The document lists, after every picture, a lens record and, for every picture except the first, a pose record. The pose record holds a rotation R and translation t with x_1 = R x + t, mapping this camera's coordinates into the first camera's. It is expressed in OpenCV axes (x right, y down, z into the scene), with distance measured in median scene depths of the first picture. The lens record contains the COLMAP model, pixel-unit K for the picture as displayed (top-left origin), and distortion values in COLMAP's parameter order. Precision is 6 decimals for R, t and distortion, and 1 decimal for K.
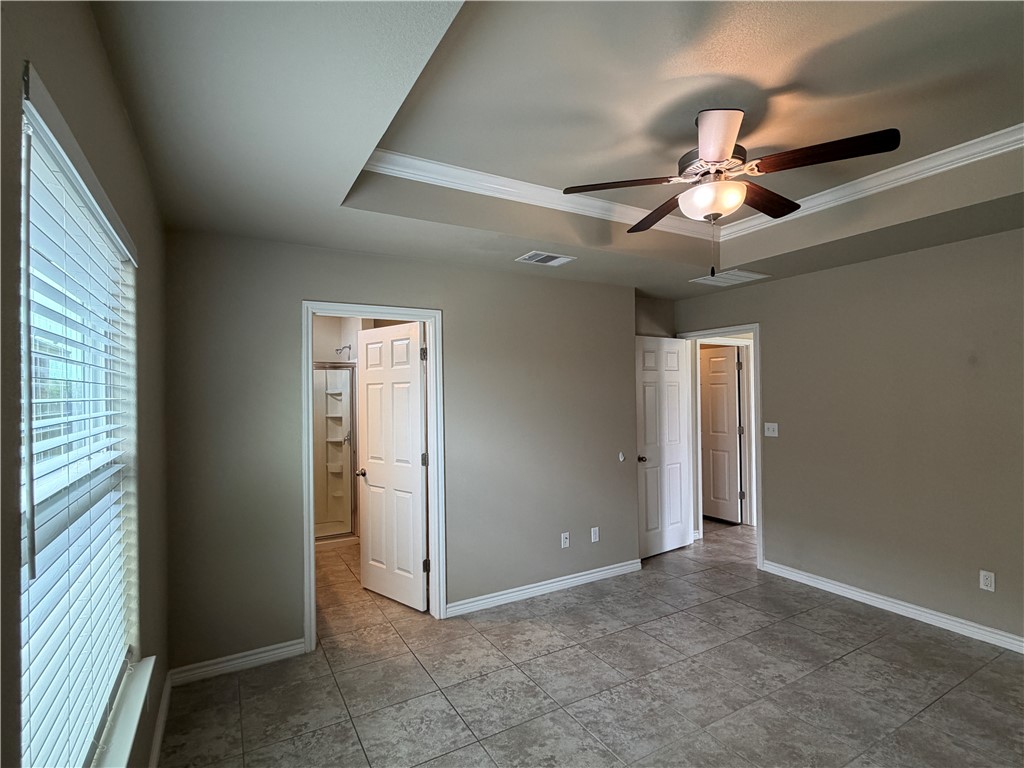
lens RADIAL K [[504.5, 0, 510.5], [0, 504.5, 387.9], [0, 0, 1]] dist [-0.005345, 0.002763]
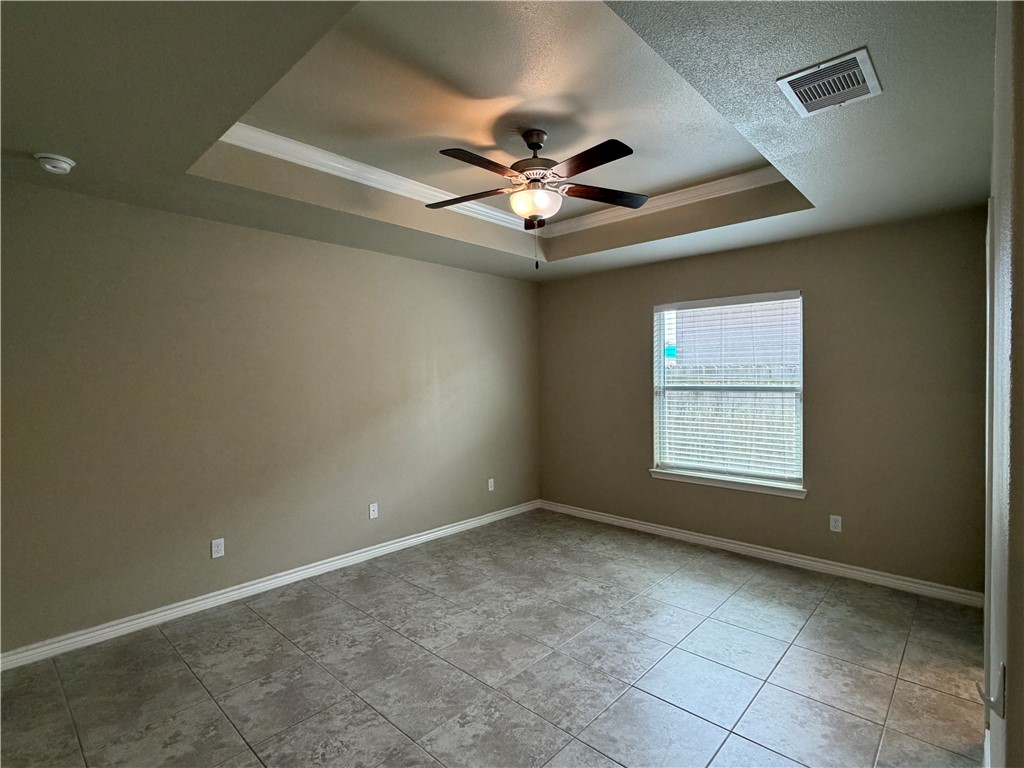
lens RADIAL K [[504.5, 0, 515.9], [0, 504.5, 386.4], [0, 0, 1]] dist [-0.005345, 0.002763]
pose [[-0.952657, 0.027739, -0.302778, 0.728974], [0.024823, 0.999601, 0.013478, 0.045458], [0.303031, 0.005324, -0.952966, 1.892138]]
